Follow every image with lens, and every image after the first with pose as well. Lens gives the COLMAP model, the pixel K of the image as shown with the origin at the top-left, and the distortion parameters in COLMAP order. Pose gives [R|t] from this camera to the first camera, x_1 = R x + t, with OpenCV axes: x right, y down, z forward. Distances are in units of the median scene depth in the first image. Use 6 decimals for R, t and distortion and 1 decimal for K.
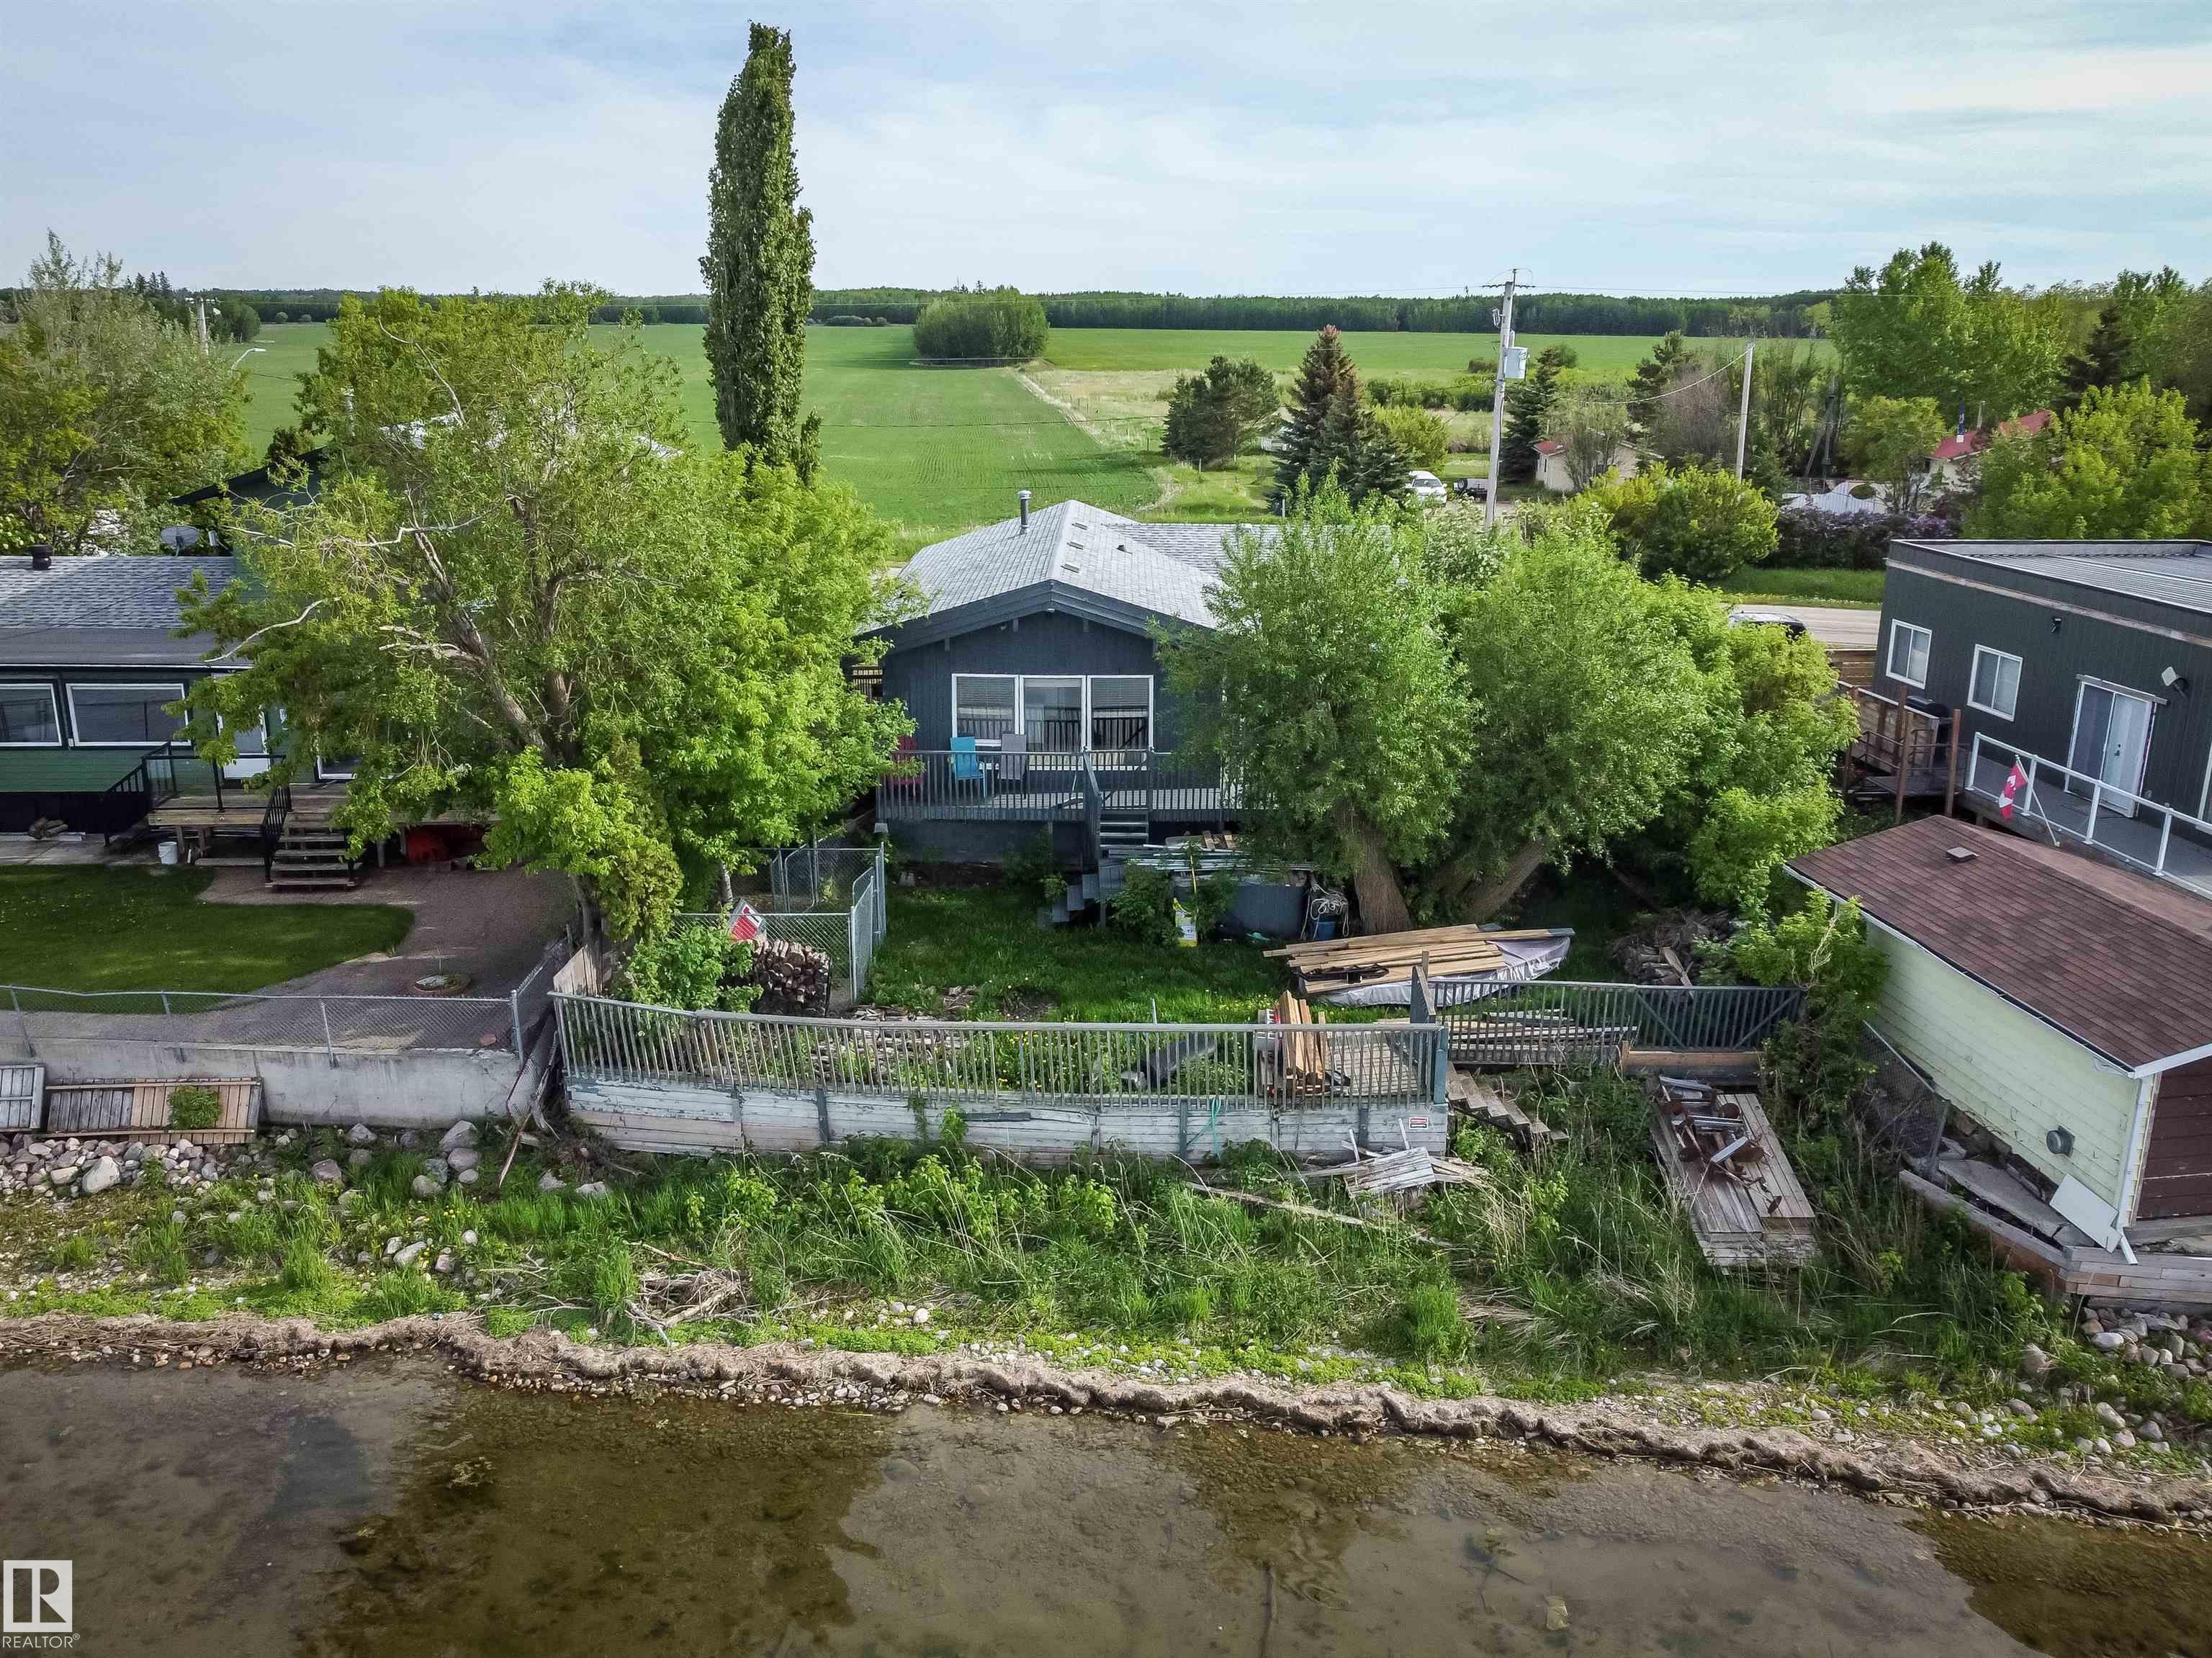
lens RADIAL K [[1745.3, 0, 1125.2], [0, 1745.3, 822.5], [0, 0, 1]] dist [0.002957, -0.005346]
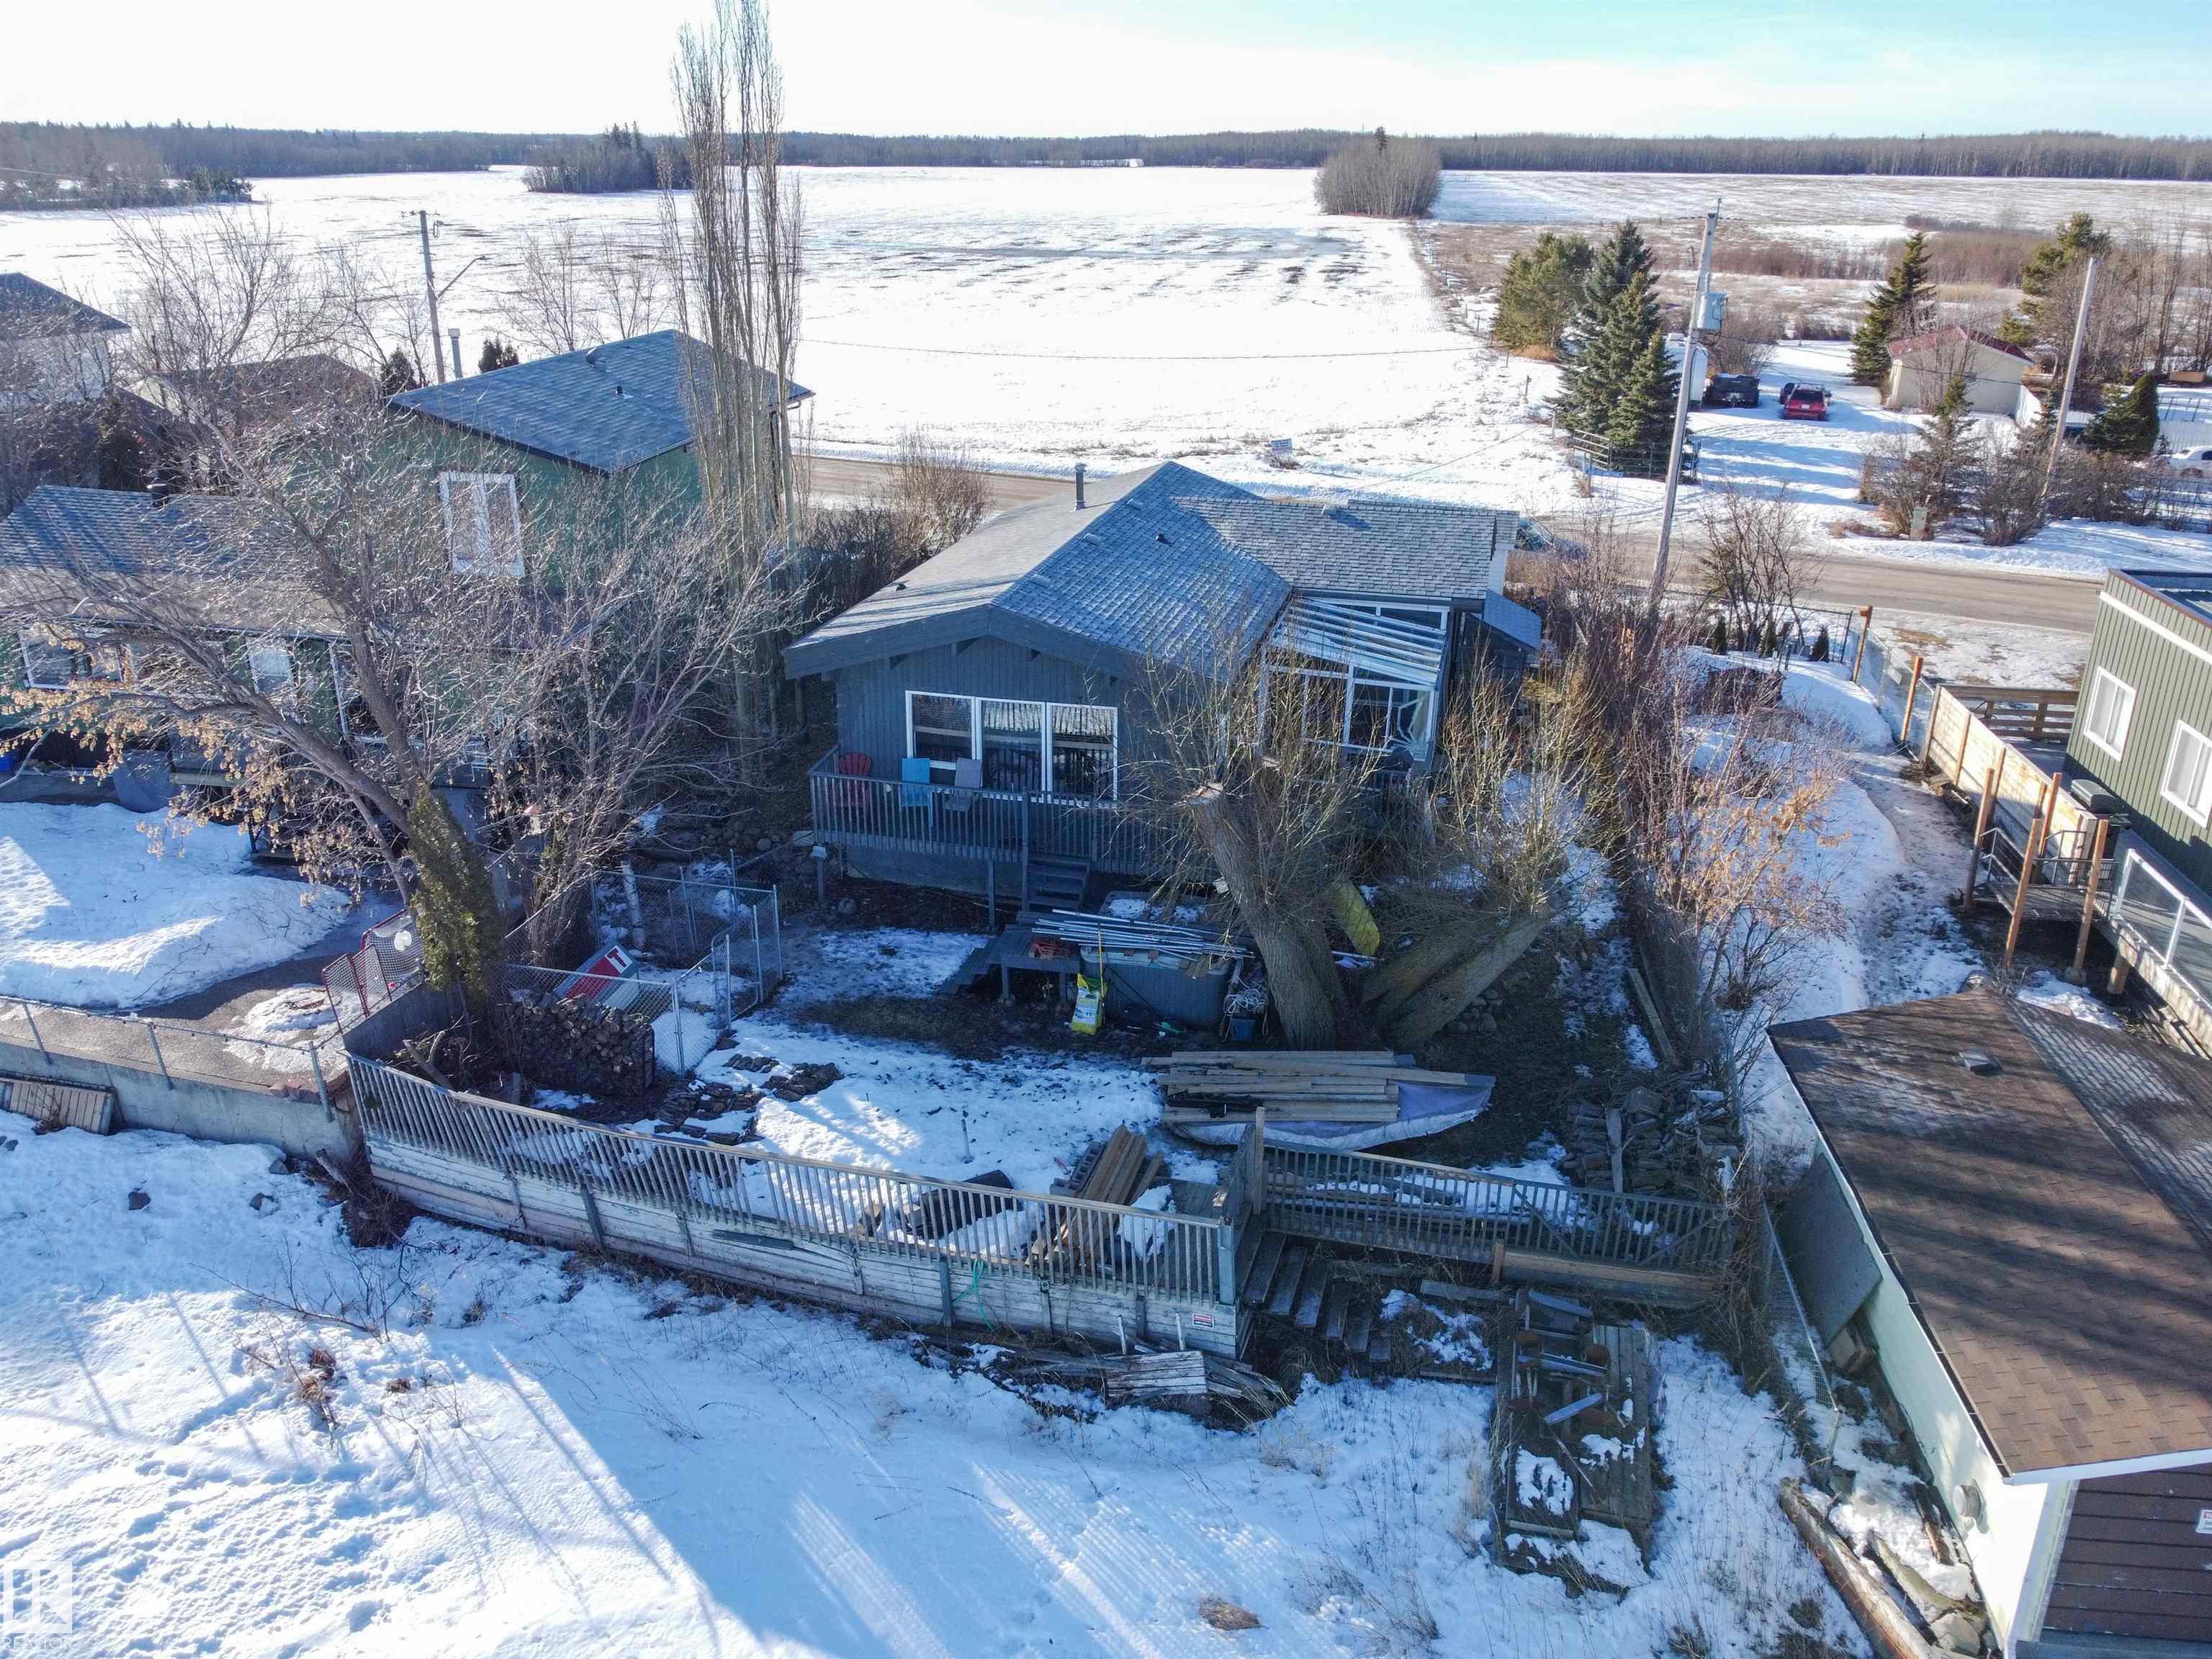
lens RADIAL K [[1688.9, 0, 1112.7], [0, 1688.9, 827.0], [0, 0, 1]] dist [0.012675, -0.000581]
pose [[0.970686, 0.087996, -0.223663, 0.268429], [-0.066507, 0.992572, 0.101873, -0.140442], [0.230966, -0.084011, 0.969328, 0.185325]]
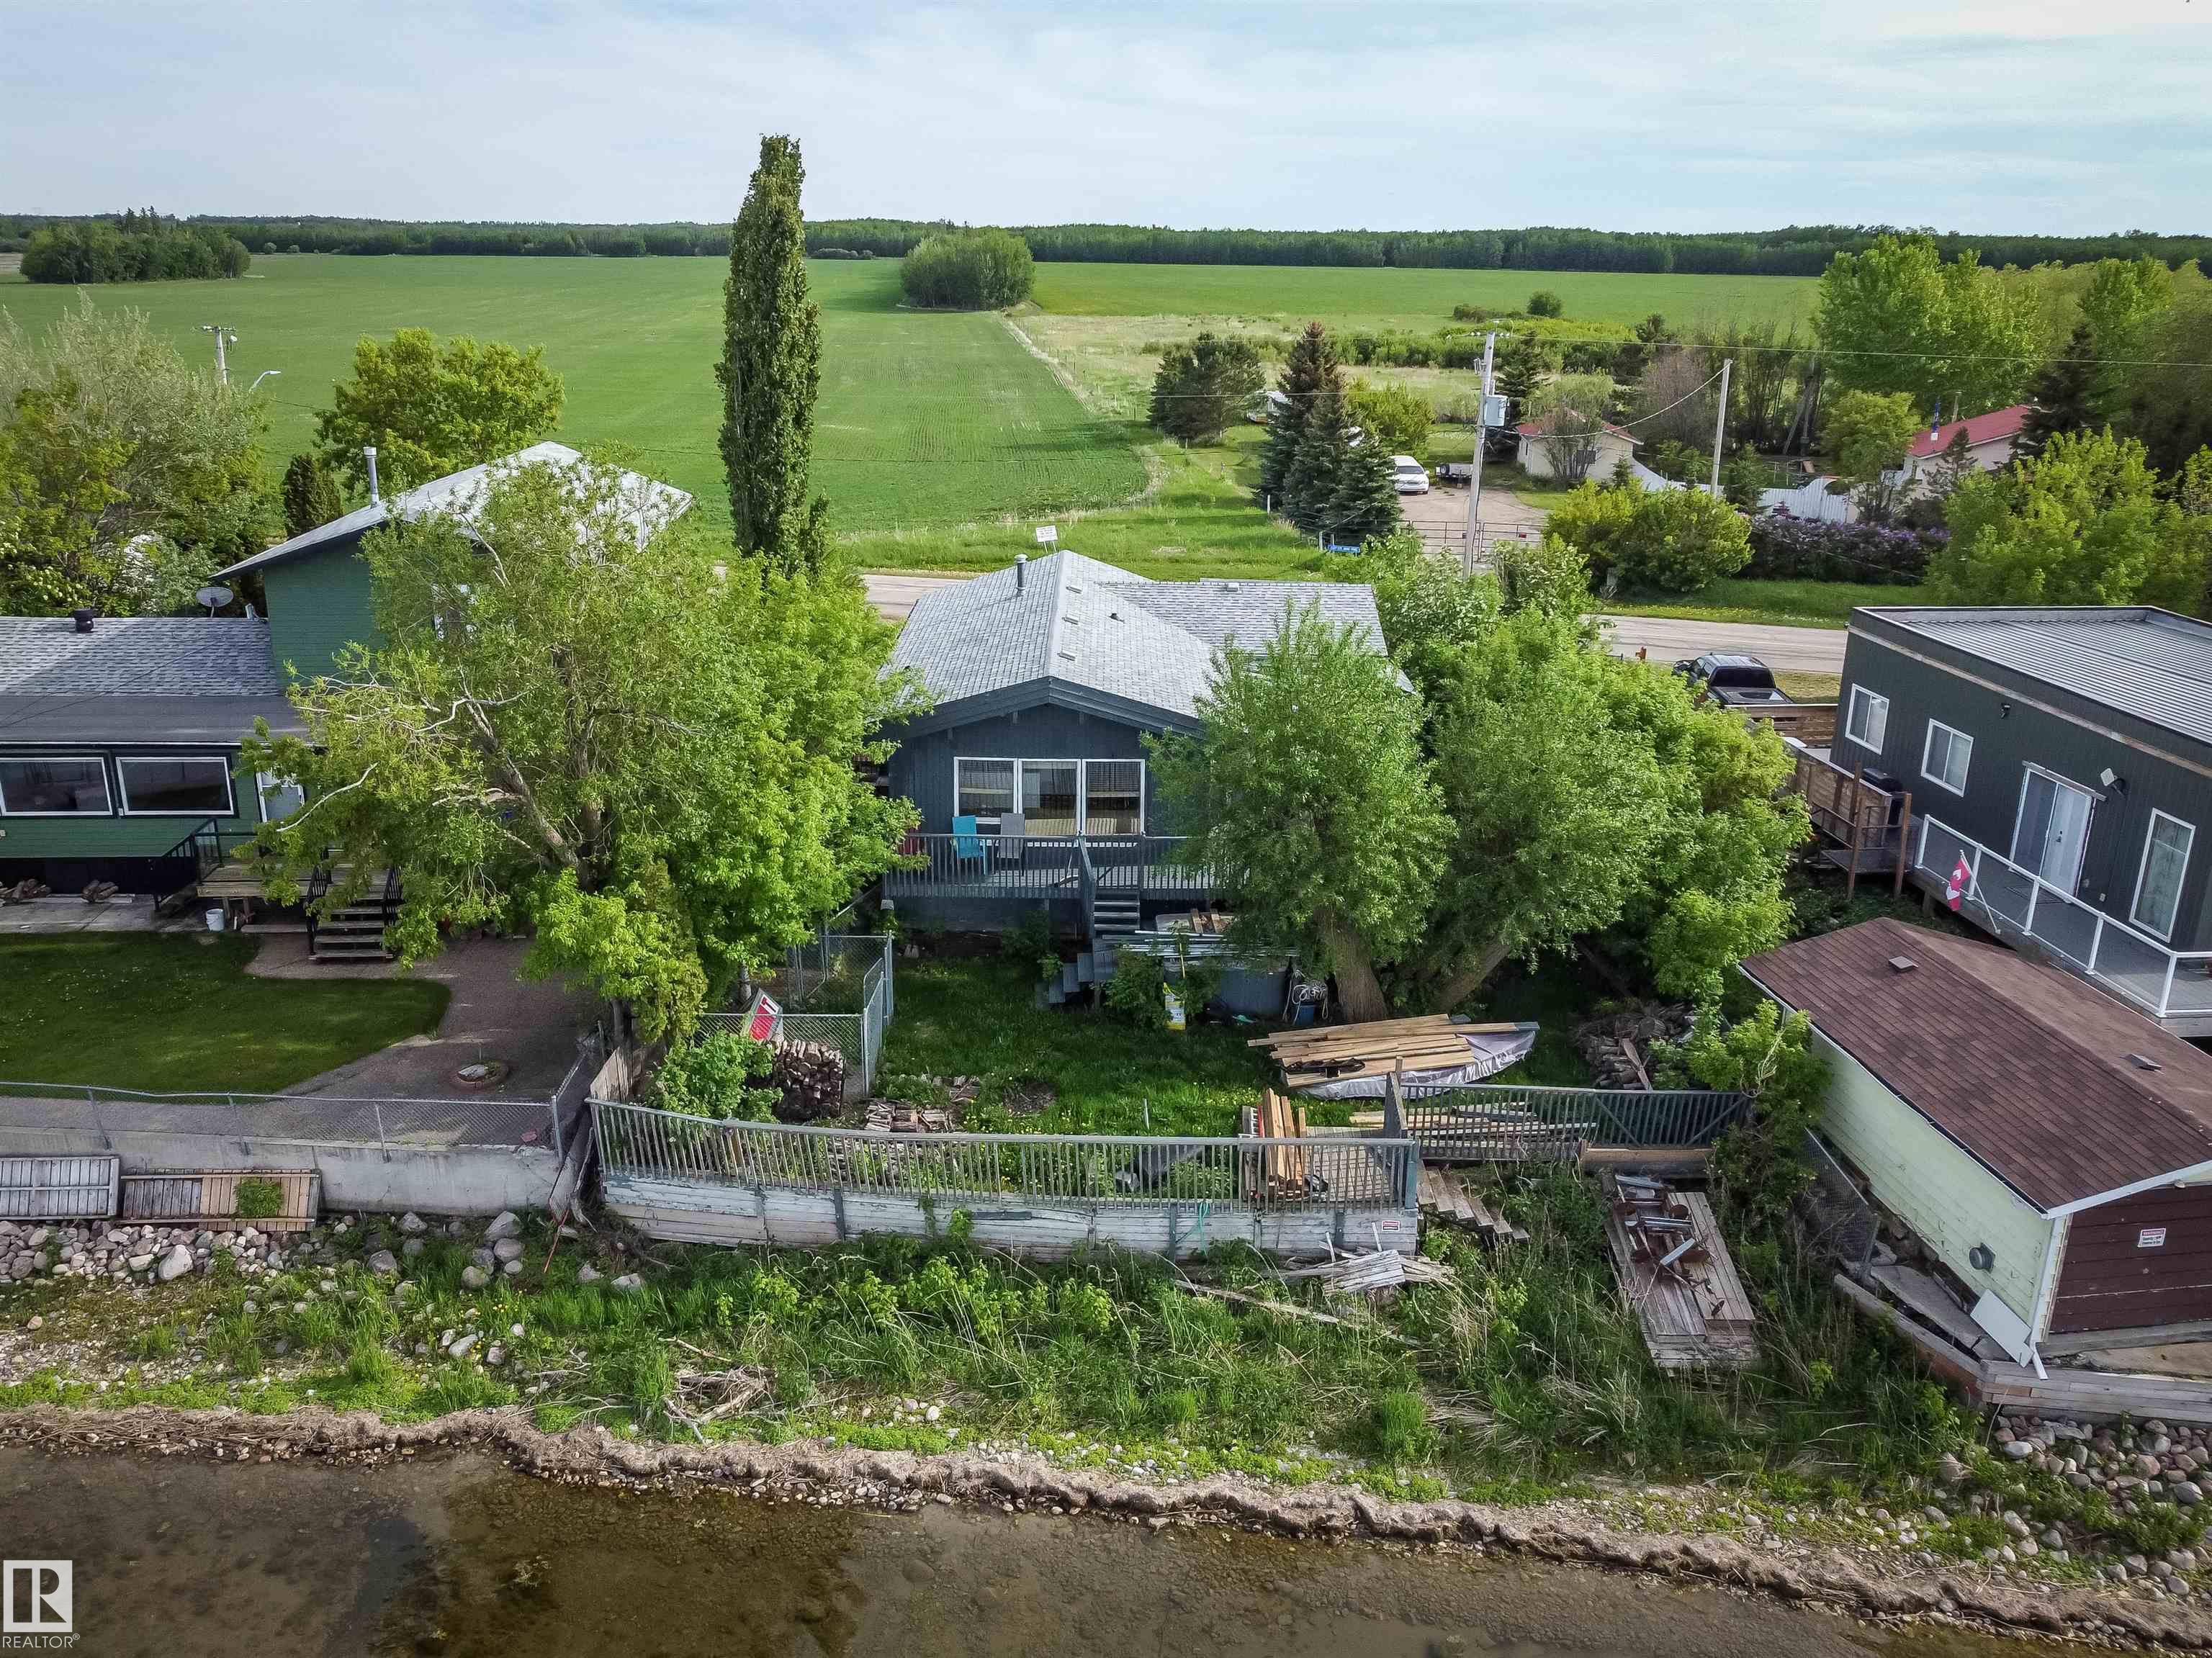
lens RADIAL K [[1725.5, 0, 1099.1], [0, 1725.5, 822.8], [0, 0, 1]] dist [0.001417, -0.003826]
pose [[0.999974, 0.005279, -0.004987, -0.007745], [-0.005069, 0.999135, 0.041274, -0.111293], [0.005201, -0.041248, 0.999135, -0.054329]]
